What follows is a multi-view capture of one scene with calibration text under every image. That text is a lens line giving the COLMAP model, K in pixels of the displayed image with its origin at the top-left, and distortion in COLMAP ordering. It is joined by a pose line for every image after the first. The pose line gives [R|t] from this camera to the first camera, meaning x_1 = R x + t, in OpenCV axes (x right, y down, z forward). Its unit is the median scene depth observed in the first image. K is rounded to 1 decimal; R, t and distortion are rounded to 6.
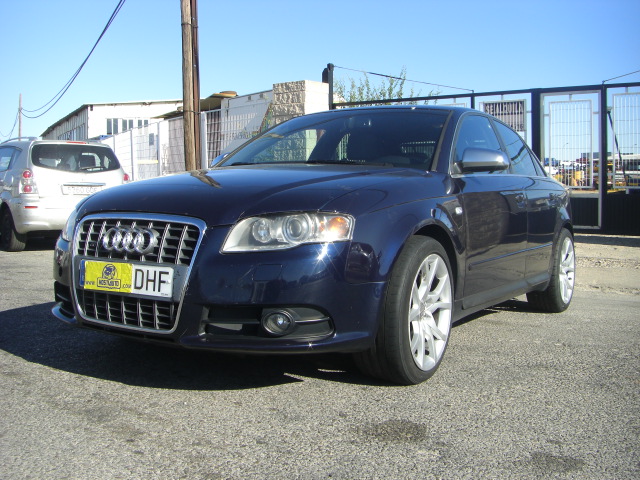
lens RADIAL K [[723.8, 0, 320.3], [0, 723.8, 222.8], [0, 0, 1]] dist [-0.280644, 0.472255]
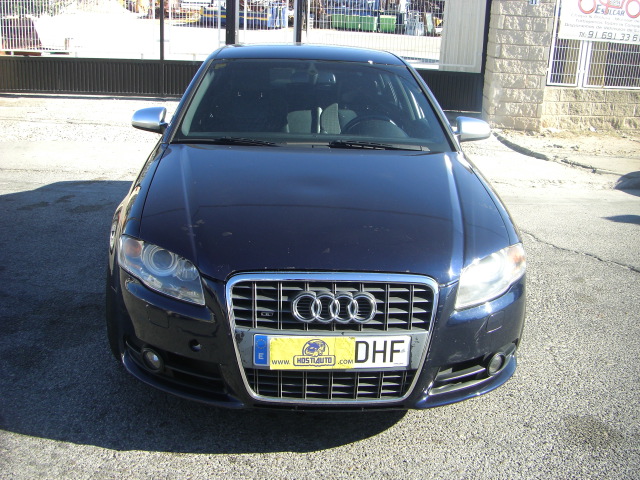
lens RADIAL K [[723.8, 0, 320.3], [0, 723.8, 222.8], [0, 0, 1]] dist [-0.280644, 0.472255]
pose [[0.806133, -0.126824, 0.577984, -0.780098], [-0.016294, 0.971634, 0.235927, -0.279316], [-0.591510, -0.199606, 0.781200, 0.374690]]
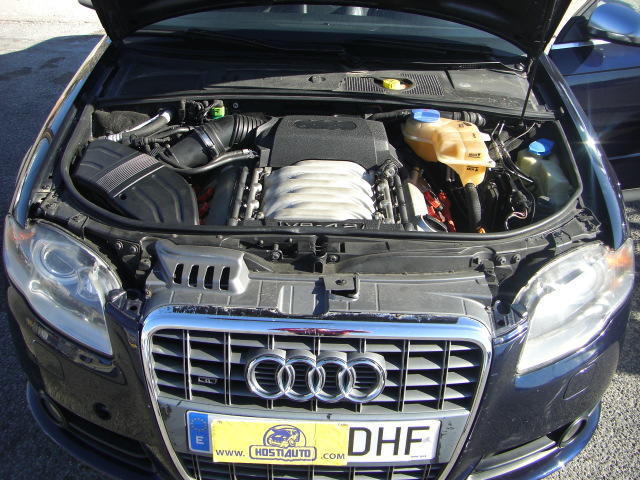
lens RADIAL K [[723.8, 0, 320.3], [0, 723.8, 222.8], [0, 0, 1]] dist [-0.280644, 0.472255]
pose [[0.855483, -0.235434, 0.461216, -0.488218], [-0.012888, 0.880712, 0.473477, -0.321653], [-0.517671, -0.410995, 0.750400, 0.676934]]
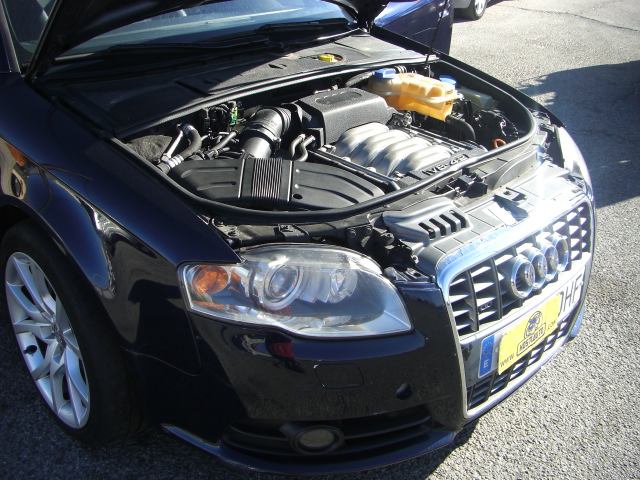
lens RADIAL K [[723.8, 0, 320.3], [0, 723.8, 222.8], [0, 0, 1]] dist [-0.280644, 0.472255]
pose [[0.235303, -0.434924, 0.869180, -0.868524], [-0.011328, 0.893002, 0.449910, -0.297713], [-0.971856, -0.115711, 0.205199, 1.091040]]
